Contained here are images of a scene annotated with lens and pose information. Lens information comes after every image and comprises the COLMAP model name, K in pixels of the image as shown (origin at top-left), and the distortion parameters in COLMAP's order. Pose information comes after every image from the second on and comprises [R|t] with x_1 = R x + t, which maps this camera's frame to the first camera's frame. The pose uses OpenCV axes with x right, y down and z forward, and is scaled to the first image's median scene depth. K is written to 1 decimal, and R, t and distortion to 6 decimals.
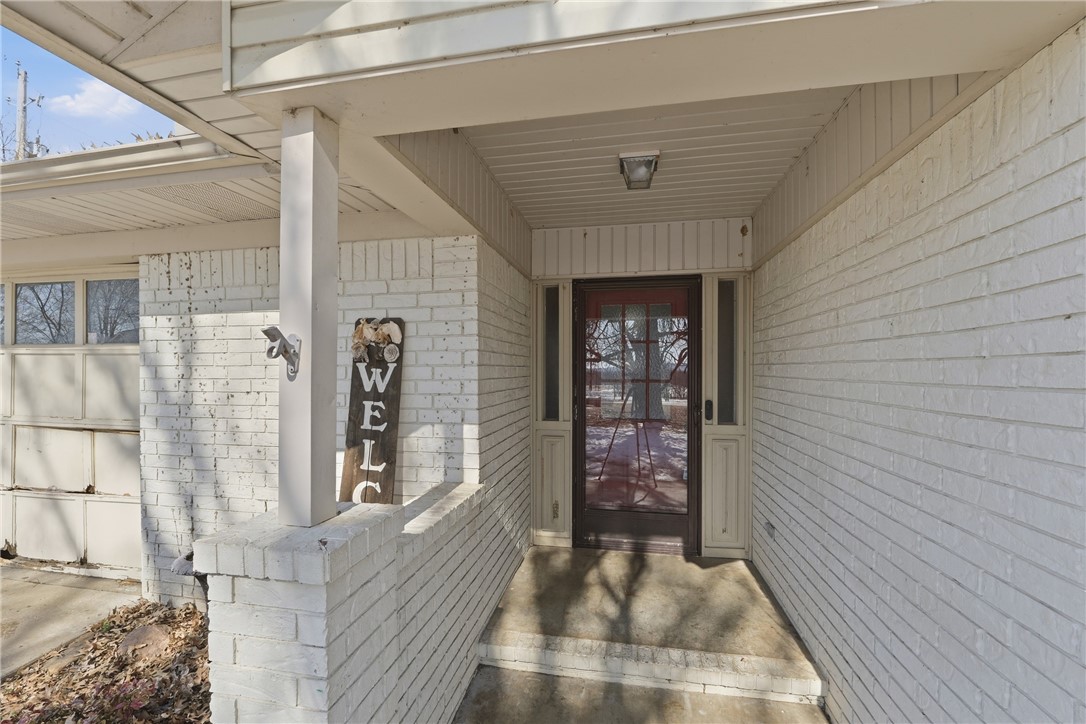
lens RADIAL K [[444.3, 0, 545.4], [0, 444.3, 368.1], [0, 0, 1]] dist [-0.012413, 0.000289]
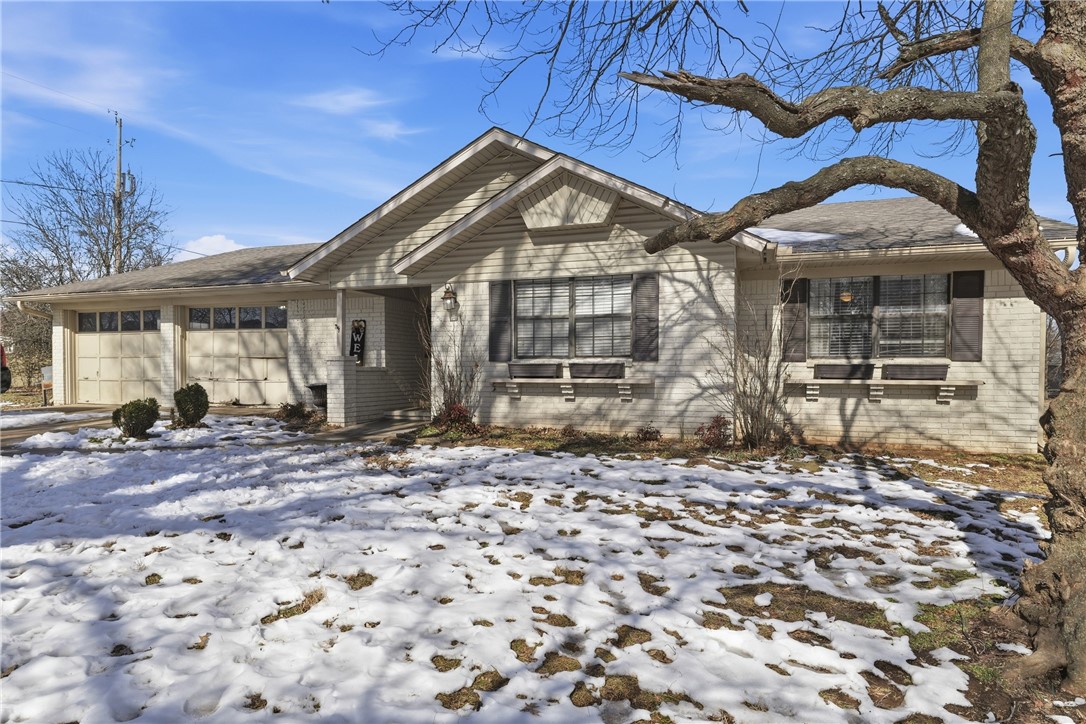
lens RADIAL K [[620.0, 0, 543.0], [0, 620.0, 395.1], [0, 0, 1]] dist [0.003956, -0.001218]
pose [[0.989566, 0.007850, -0.143868, 1.725306], [-0.001491, 0.999019, 0.044250, 0.252561], [0.144074, -0.043573, 0.988607, -3.553202]]
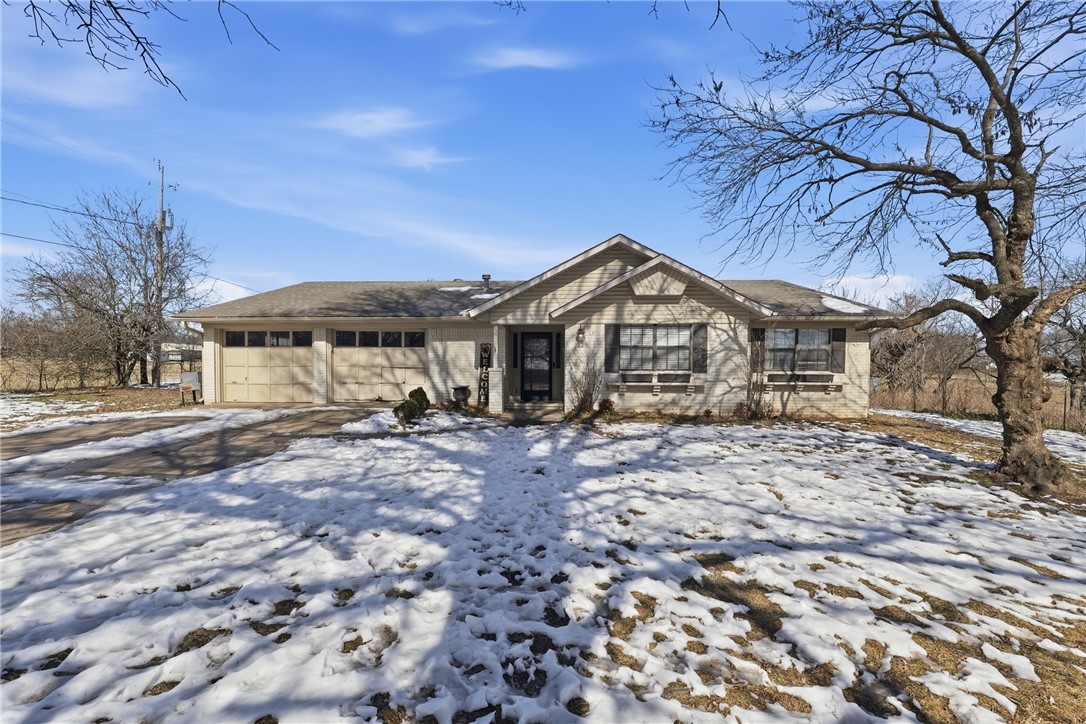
lens RADIAL K [[444.3, 0, 541.2], [0, 444.3, 386.1], [0, 0, 1]] dist [-0.012413, 0.000289]
pose [[0.989163, -0.001053, 0.146815, -0.488550], [-0.004520, 0.999282, 0.037624, 0.187847], [-0.146750, -0.037880, 0.988448, -4.219695]]
